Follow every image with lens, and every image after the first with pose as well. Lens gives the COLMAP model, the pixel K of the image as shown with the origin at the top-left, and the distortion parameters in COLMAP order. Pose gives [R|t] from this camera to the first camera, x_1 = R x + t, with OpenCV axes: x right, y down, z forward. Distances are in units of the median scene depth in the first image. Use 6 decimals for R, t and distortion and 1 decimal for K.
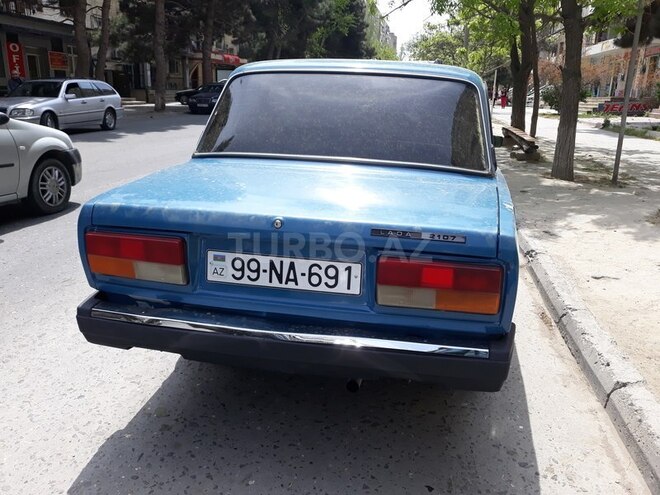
lens RADIAL K [[526.1, 0, 330.0], [0, 526.1, 247.5], [0, 0, 1]] dist [0.001221, 0.005117]
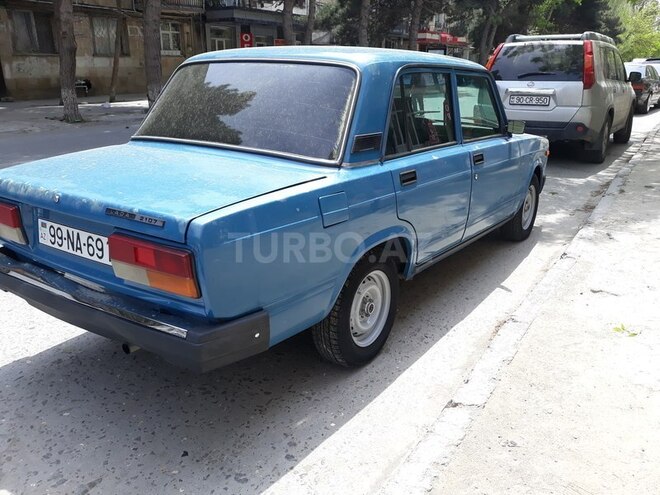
lens RADIAL K [[524.3, 0, 330.0], [0, 524.3, 247.5], [0, 0, 1]] dist [-0.012952, -0.005593]
pose [[0.927761, 0.095020, -0.360875, 0.838997], [-0.081507, 0.995288, 0.052522, -0.045284], [0.364165, -0.019314, 0.931134, 0.124452]]
